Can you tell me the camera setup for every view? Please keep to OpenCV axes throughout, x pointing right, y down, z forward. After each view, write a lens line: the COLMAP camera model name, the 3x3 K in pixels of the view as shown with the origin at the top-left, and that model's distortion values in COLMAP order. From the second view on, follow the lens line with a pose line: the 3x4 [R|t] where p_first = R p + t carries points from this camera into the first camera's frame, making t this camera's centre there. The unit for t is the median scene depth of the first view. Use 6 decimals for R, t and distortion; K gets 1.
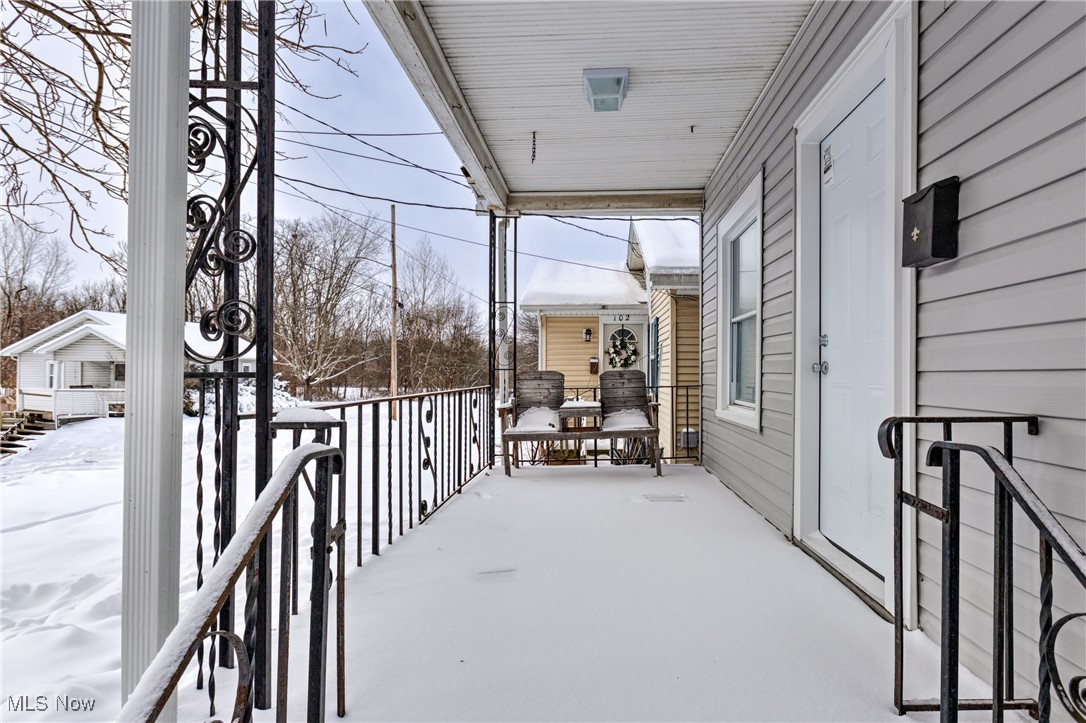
lens RADIAL K [[544.4, 0, 544.1], [0, 544.4, 370.1], [0, 0, 1]] dist [0.002528, -0.000372]
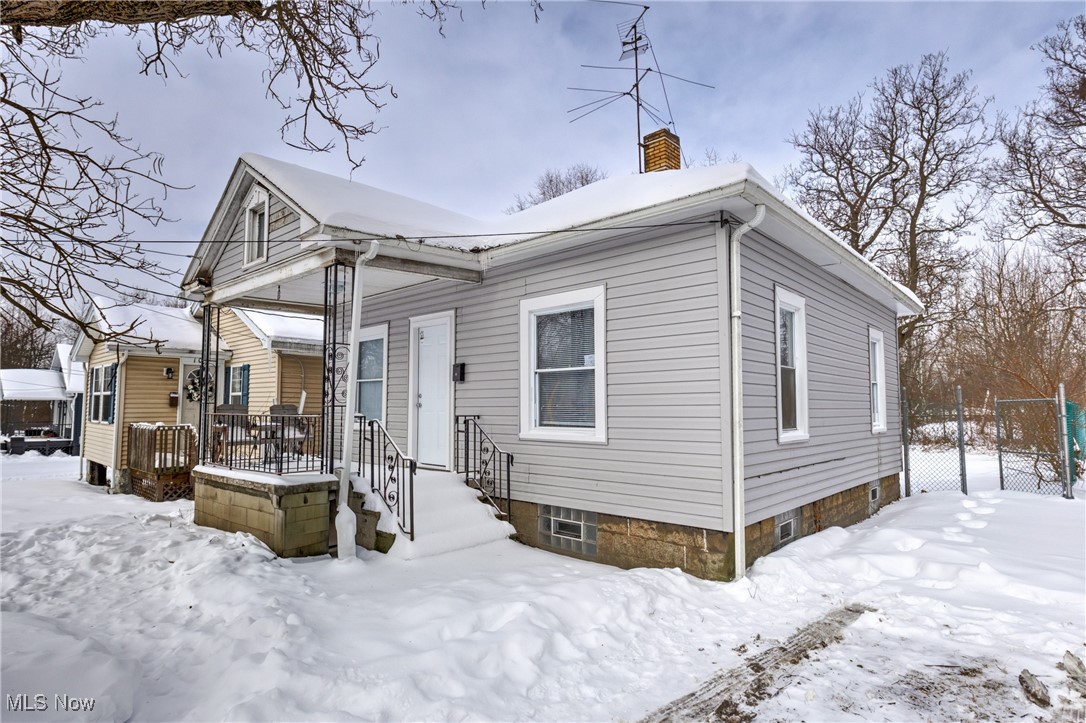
lens RADIAL K [[544.4, 0, 544.1], [0, 544.4, 370.1], [0, 0, 1]] dist [0.002528, -0.000372]
pose [[0.591802, 0.047525, 0.804681, -0.403646], [-0.003007, 0.998384, -0.056753, -0.007748], [-0.806078, 0.031167, 0.590988, -0.357034]]
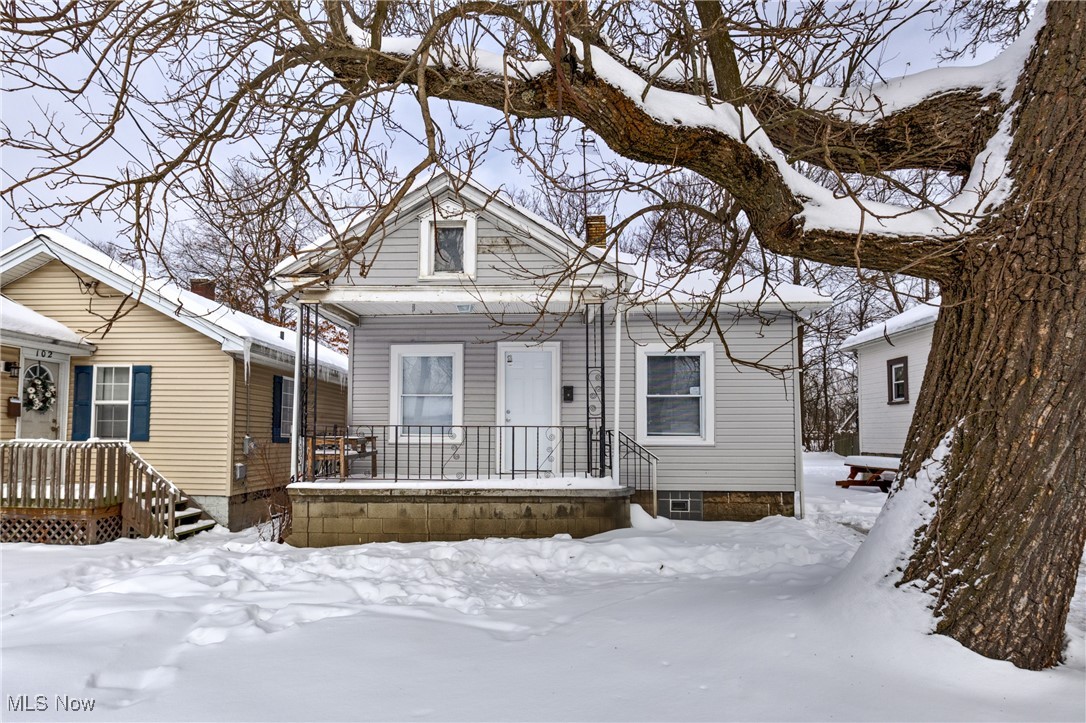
lens RADIAL K [[529.0, 0, 541.1], [0, 529.0, 407.4], [0, 0, 1]] dist [0.000532, -0.000091]
pose [[-0.021987, 0.040391, 0.998942, -0.756589], [-0.014429, 0.999067, -0.040713, 0.013481], [-0.999654, -0.015309, -0.021384, 0.235234]]
